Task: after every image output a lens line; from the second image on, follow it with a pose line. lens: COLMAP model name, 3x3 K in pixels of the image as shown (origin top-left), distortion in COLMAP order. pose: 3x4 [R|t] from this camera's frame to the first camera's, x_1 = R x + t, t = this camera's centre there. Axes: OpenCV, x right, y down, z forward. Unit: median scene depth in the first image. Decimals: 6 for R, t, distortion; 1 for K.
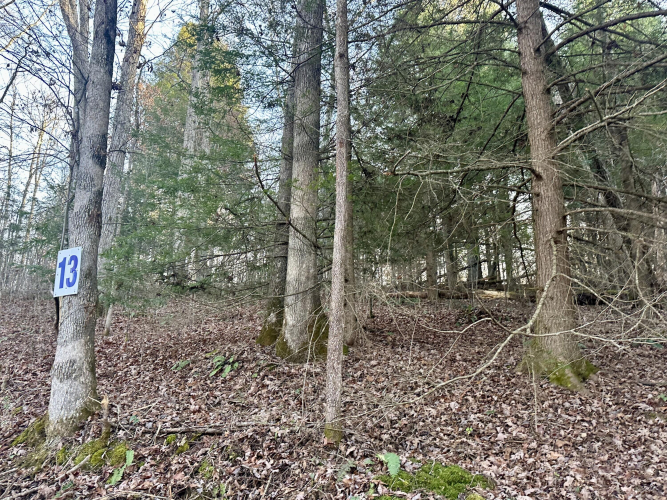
lens RADIAL K [[505.3, 0, 329.4], [0, 505.3, 251.4], [0, 0, 1]] dist [0.061053, -0.078819]
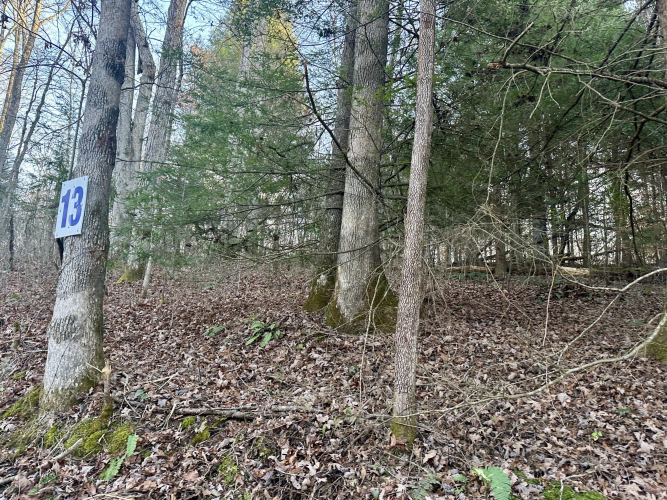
lens RADIAL K [[505.3, 0, 340.8], [0, 505.3, 249.3], [0, 0, 1]] dist [0.061053, -0.078819]
pose [[0.996337, 0.028983, -0.080454, -0.026500], [-0.025819, 0.998862, 0.040090, 0.068223], [0.081524, -0.037866, 0.995952, 0.254062]]
